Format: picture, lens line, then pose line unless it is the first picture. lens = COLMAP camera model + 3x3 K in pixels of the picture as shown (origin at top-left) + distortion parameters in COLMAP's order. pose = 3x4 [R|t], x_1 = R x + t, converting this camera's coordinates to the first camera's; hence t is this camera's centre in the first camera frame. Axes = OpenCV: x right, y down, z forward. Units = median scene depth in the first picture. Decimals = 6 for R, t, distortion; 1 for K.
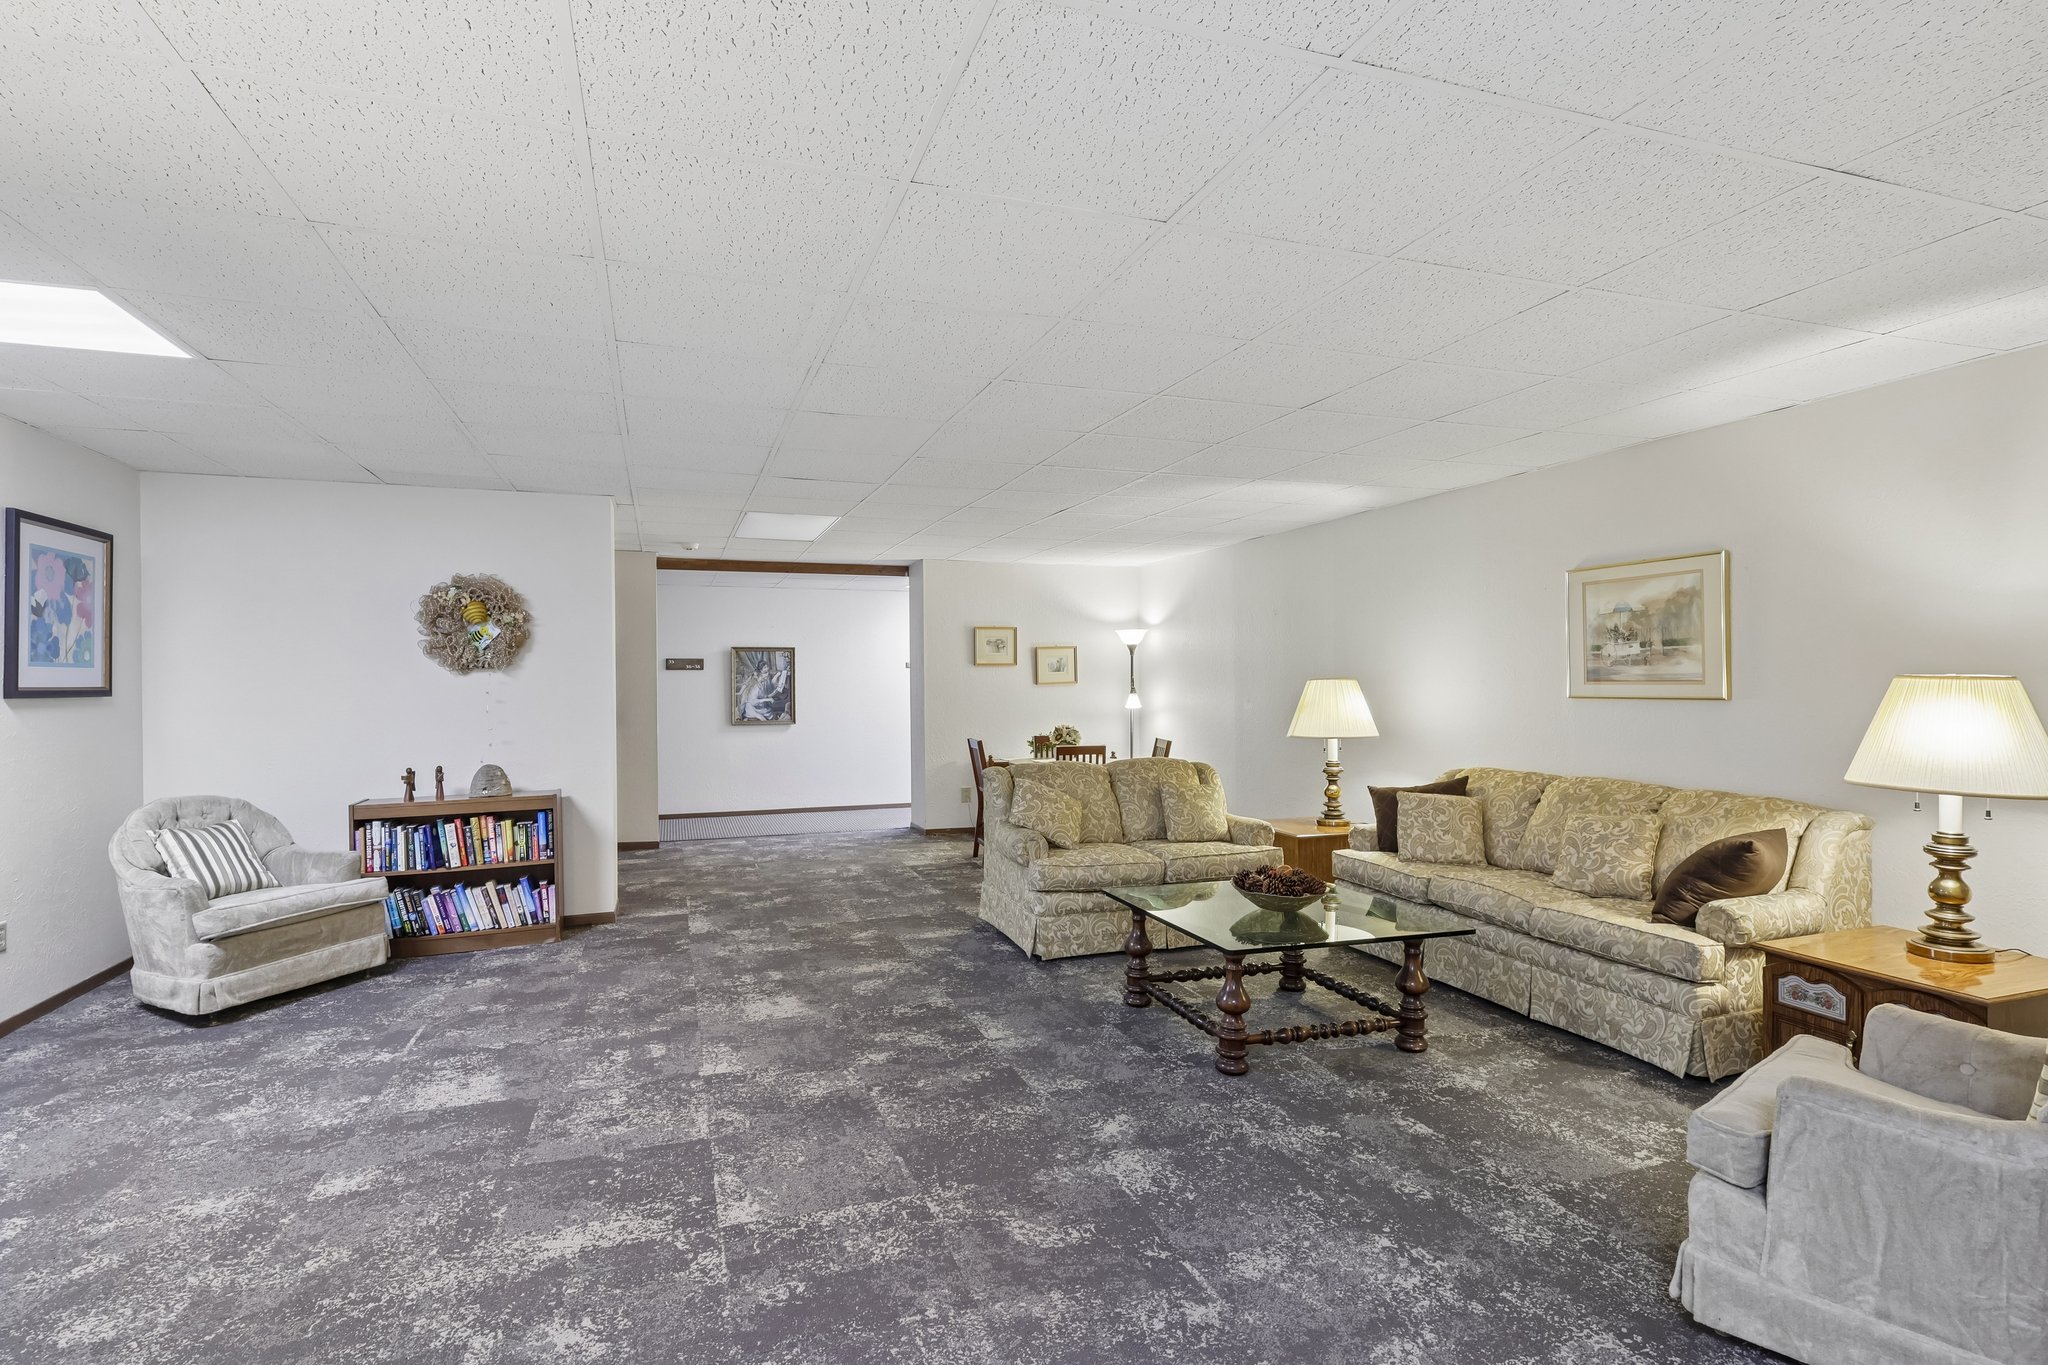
lens RADIAL K [[1061.0, 0, 1011.3], [0, 1061.0, 675.4], [0, 0, 1]] dist [0.002457, 0.000130]
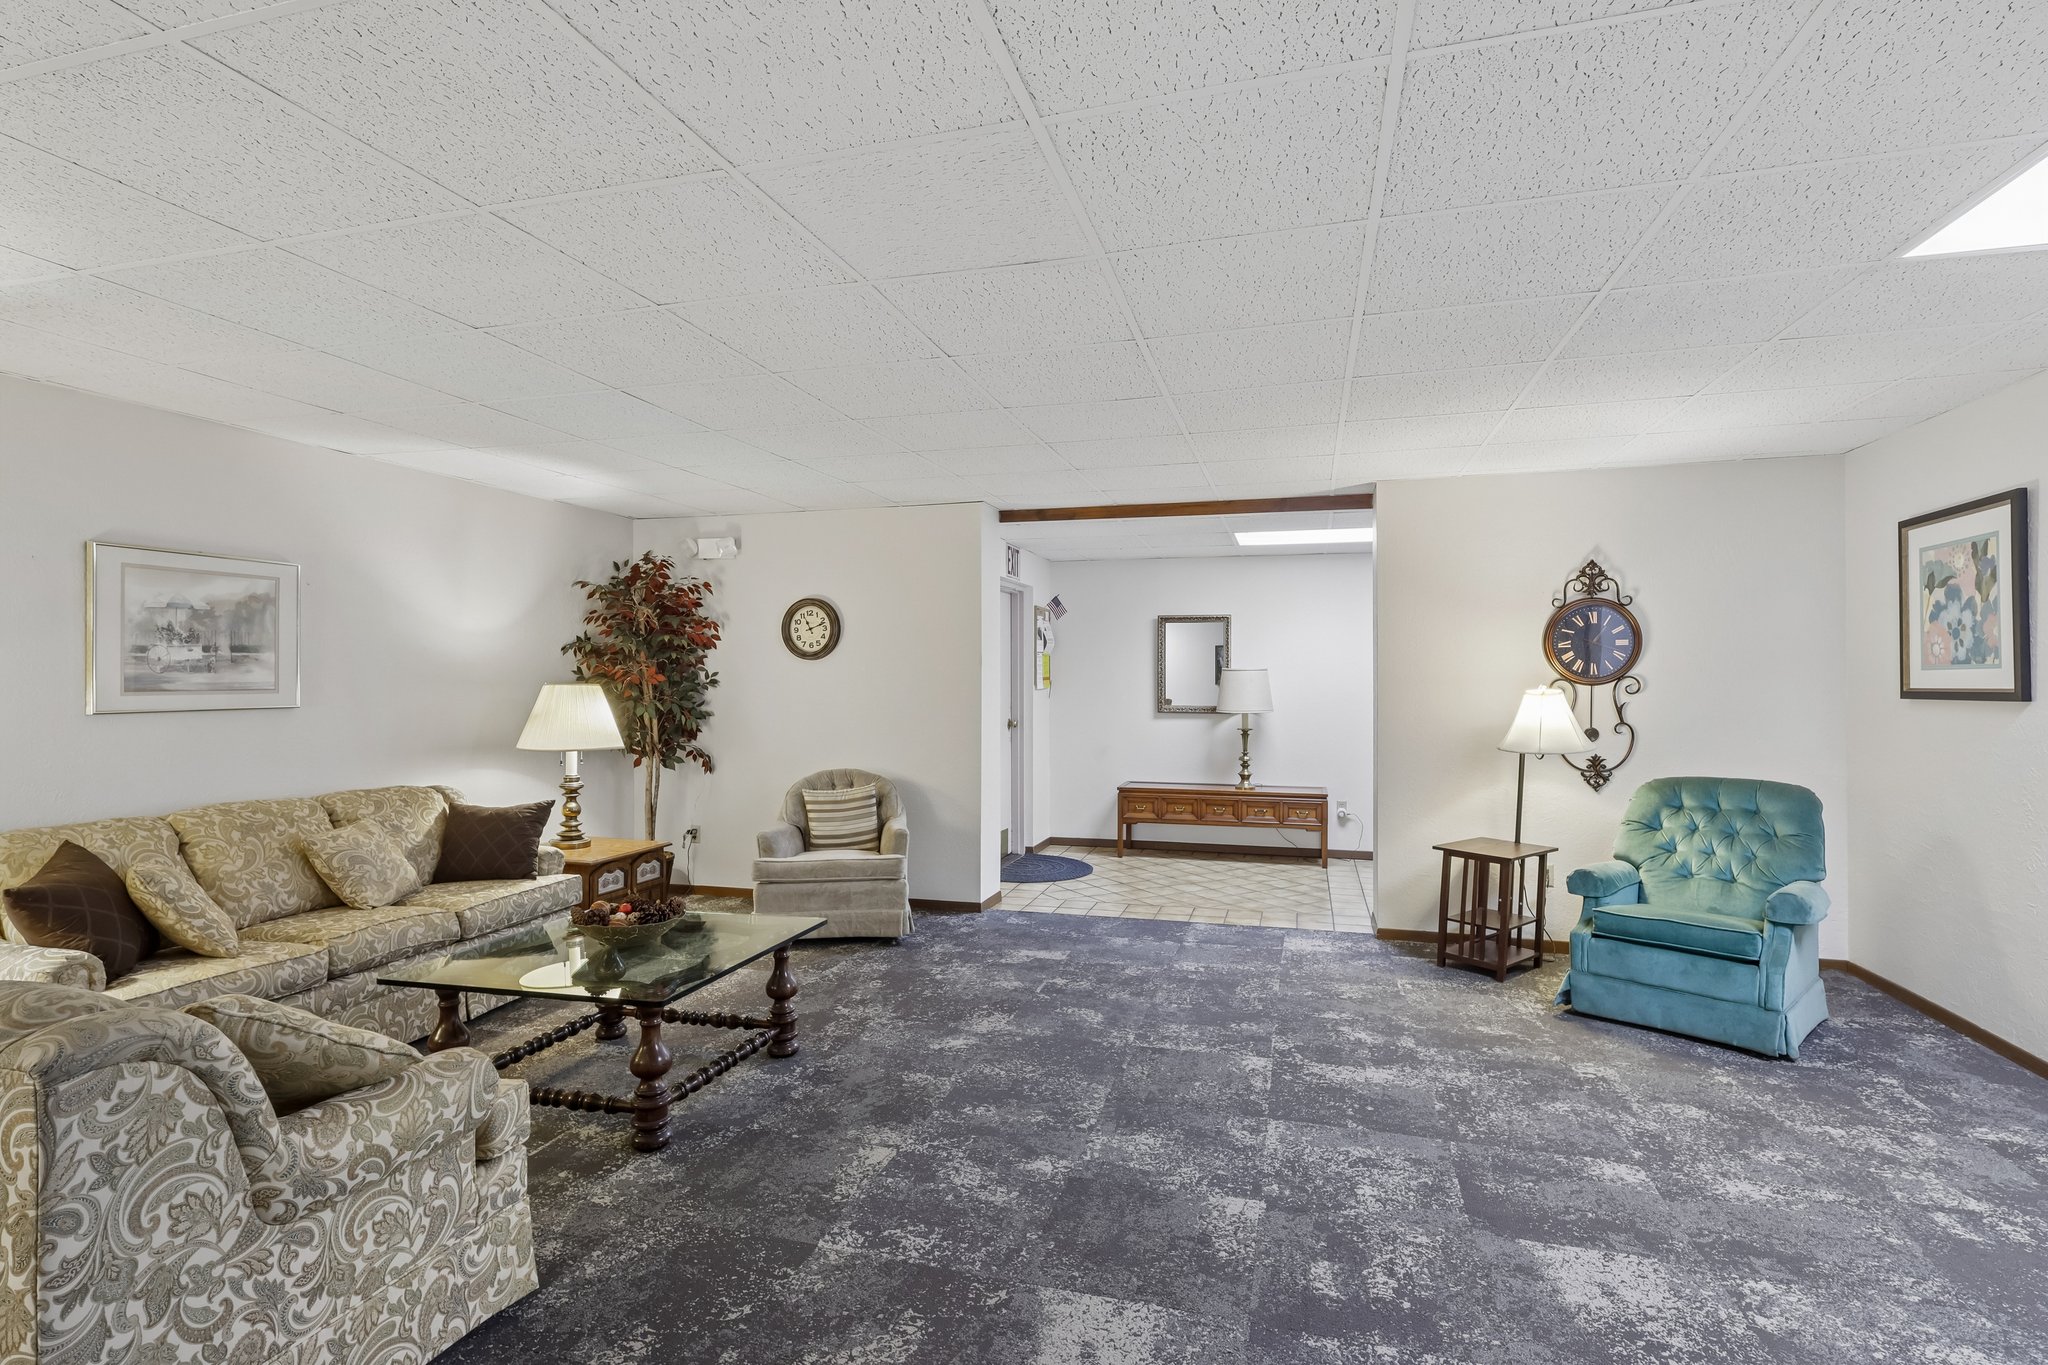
lens RADIAL K [[1061.0, 0, 1011.3], [0, 1061.0, 675.4], [0, 0, 1]] dist [0.002457, 0.000130]
pose [[-0.832968, 0.008342, 0.553258, -0.632915], [0.003514, 0.999946, -0.009788, 0.005357], [-0.553310, -0.006209, -0.832952, 1.942069]]
